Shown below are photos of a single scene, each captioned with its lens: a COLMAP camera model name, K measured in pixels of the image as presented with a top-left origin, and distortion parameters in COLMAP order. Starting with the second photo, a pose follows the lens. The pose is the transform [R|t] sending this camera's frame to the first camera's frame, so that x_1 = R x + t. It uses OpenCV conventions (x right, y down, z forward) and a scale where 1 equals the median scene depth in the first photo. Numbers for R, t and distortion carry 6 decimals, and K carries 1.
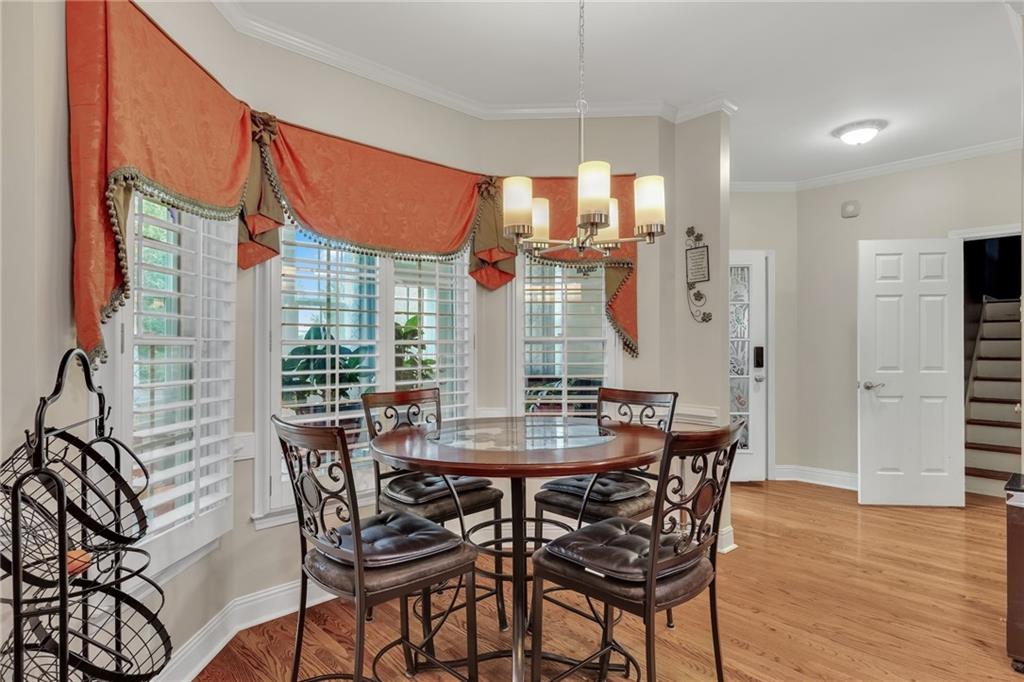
lens RADIAL K [[553.8, 0, 496.0], [0, 553.8, 346.7], [0, 0, 1]] dist [0.001824, -0.000609]
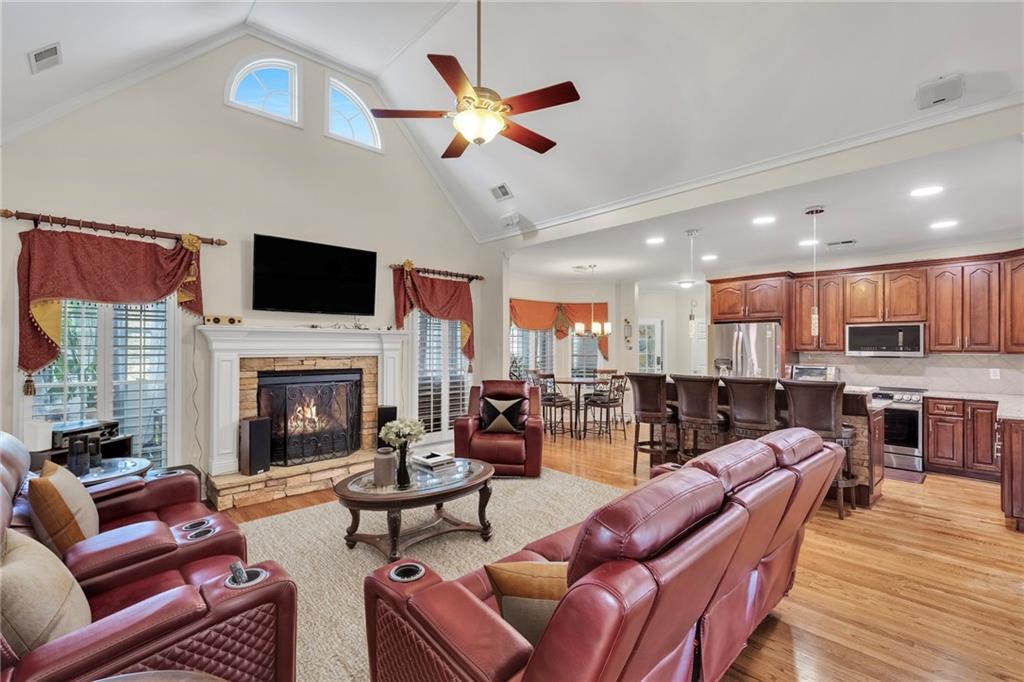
lens RADIAL K [[457.8, 0, 498.5], [0, 457.8, 345.9], [0, 0, 1]] dist [-0.000528, -0.000309]
pose [[0.999791, 0.008221, -0.018700, -0.586386], [-0.008264, 0.999963, -0.002228, -0.103892], [0.018681, 0.002382, 0.999823, -2.975572]]
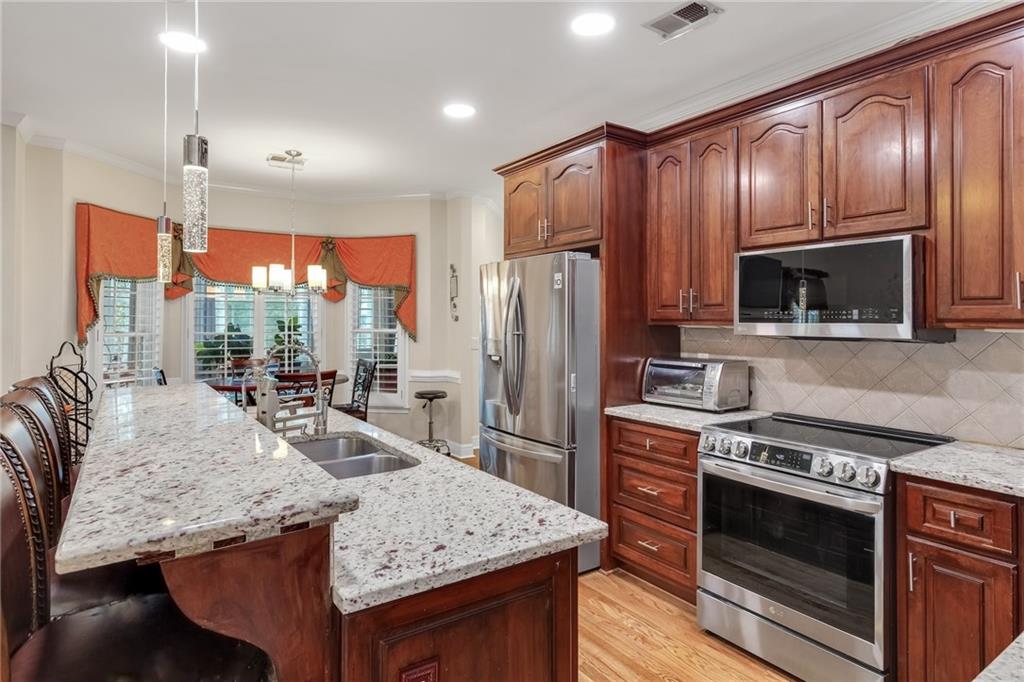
lens RADIAL K [[555.3, 0, 512.3], [0, 555.3, 316.2], [0, 0, 1]] dist [0.001336, -0.000093]
pose [[0.987357, 0.006949, -0.158361, 1.534069], [-0.008088, 0.999946, -0.006544, -0.097067], [0.158307, 0.007742, 0.987360, -1.172140]]
